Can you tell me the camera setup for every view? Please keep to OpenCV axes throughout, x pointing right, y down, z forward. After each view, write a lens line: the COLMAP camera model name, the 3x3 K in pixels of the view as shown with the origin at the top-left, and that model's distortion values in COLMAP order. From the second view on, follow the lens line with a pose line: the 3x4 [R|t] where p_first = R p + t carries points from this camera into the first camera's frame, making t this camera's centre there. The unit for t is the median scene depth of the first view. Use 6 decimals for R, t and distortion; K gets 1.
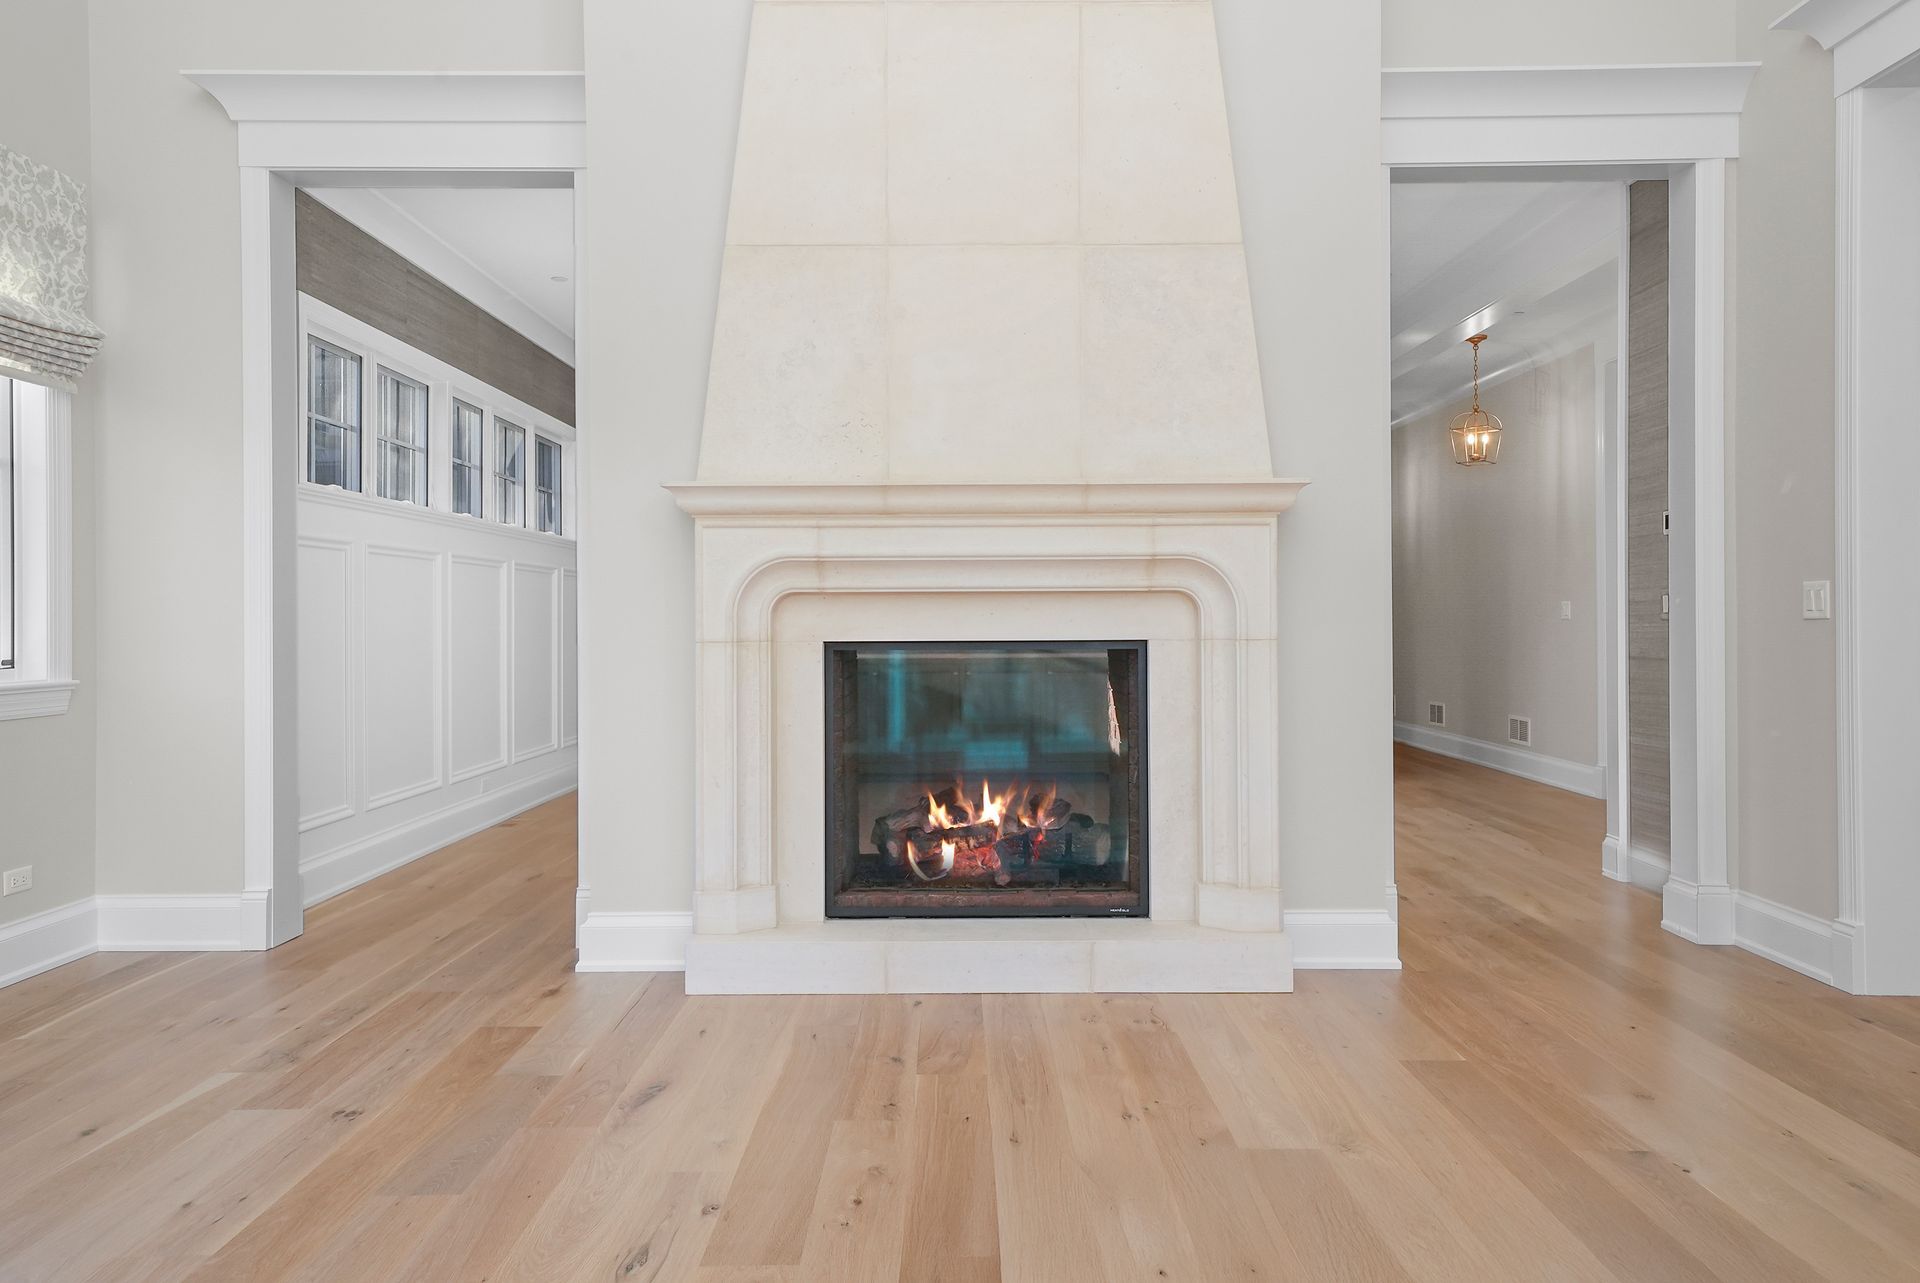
lens RADIAL K [[1215.3, 0, 958.9], [0, 1215.3, 617.2], [0, 0, 1]] dist [0.032325, 0.000197]
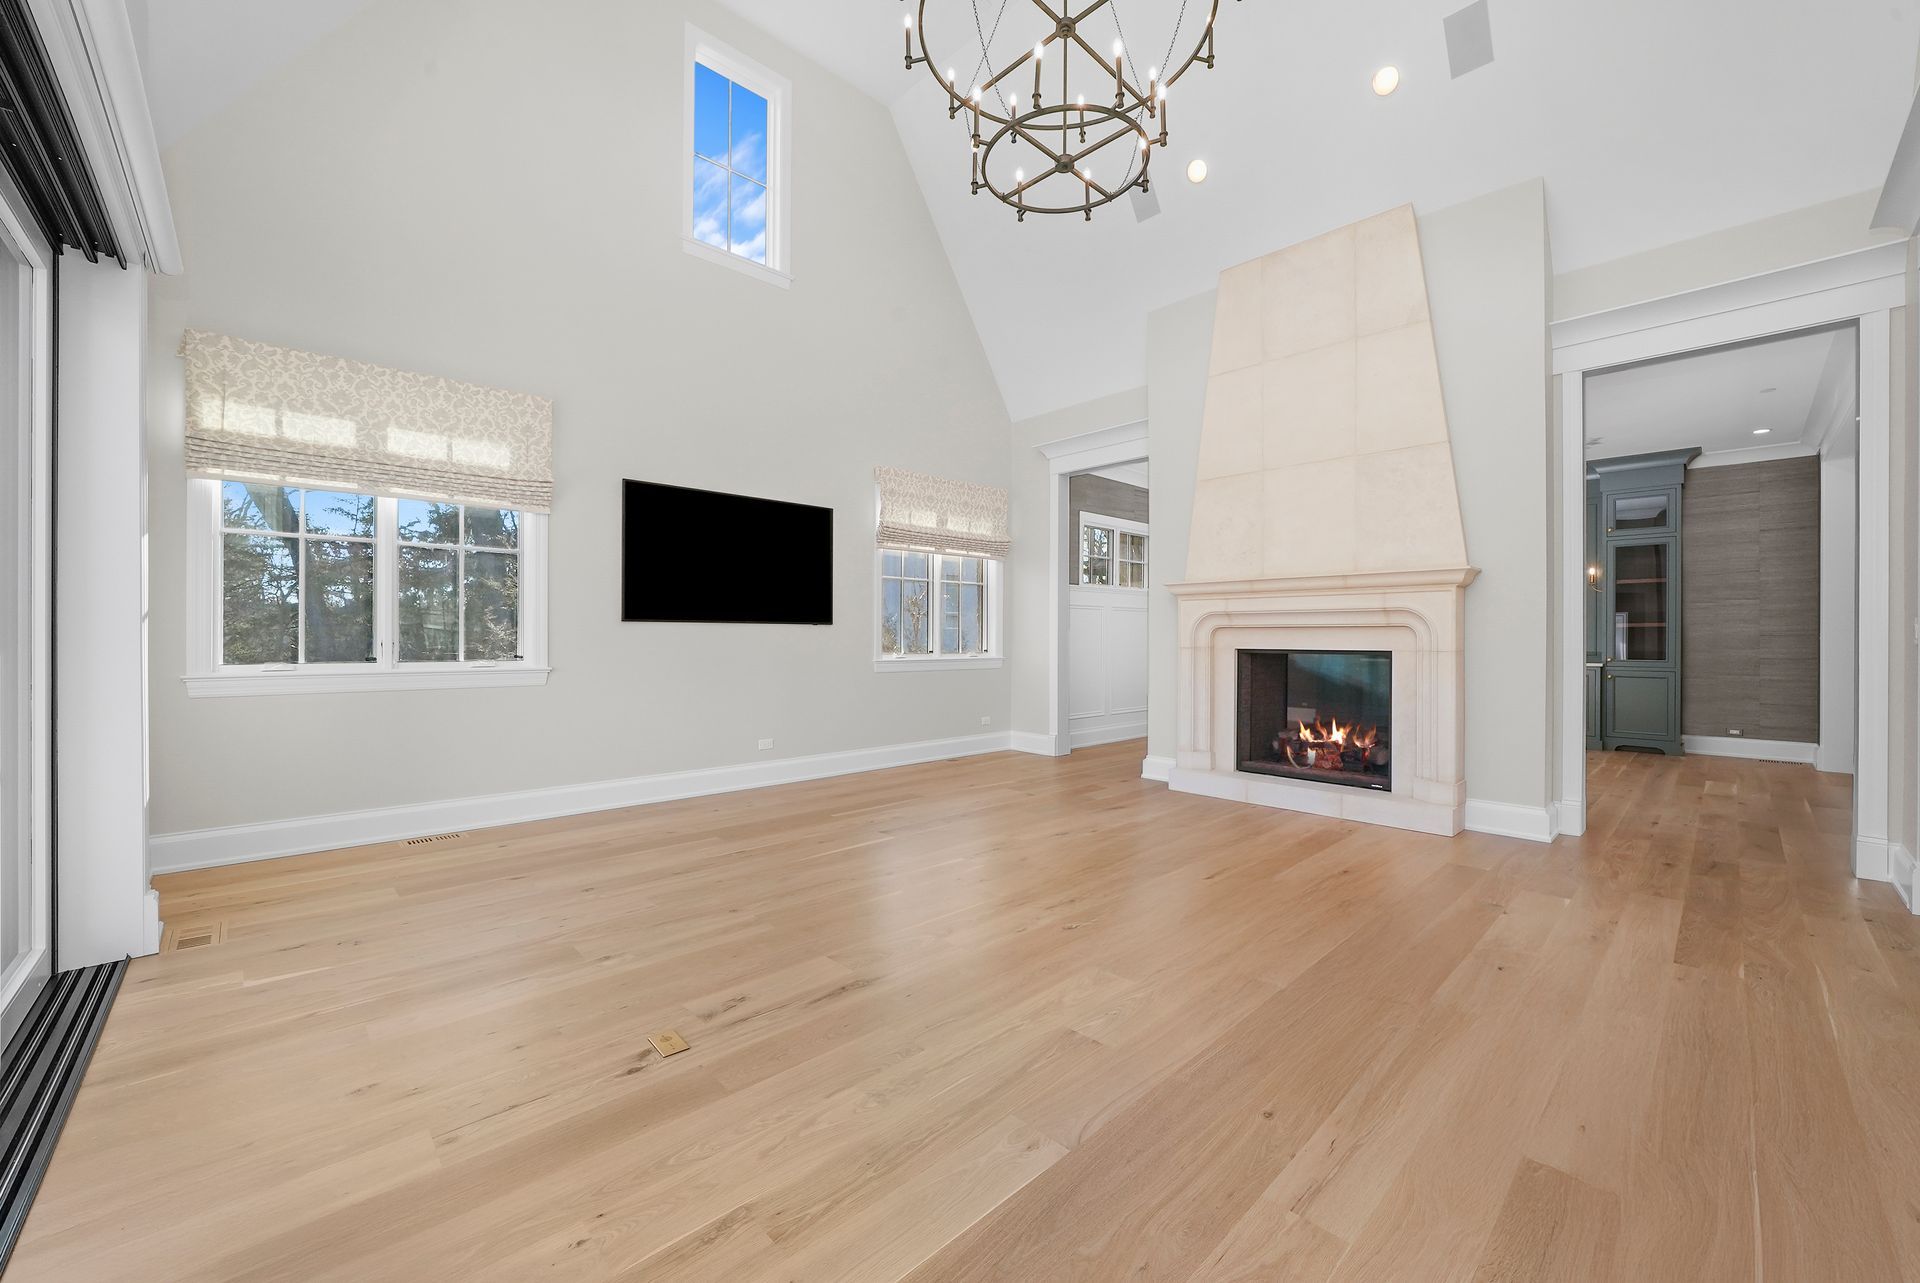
lens RADIAL K [[701.6, 0, 960.2], [0, 701.6, 649.2], [0, 0, 1]] dist [-0.012137, 0.000360]
pose [[0.697409, 0.020448, -0.716381, 0.463655], [-0.011043, 0.999781, 0.017786, 0.003437], [0.716588, -0.004493, 0.697482, -0.277832]]
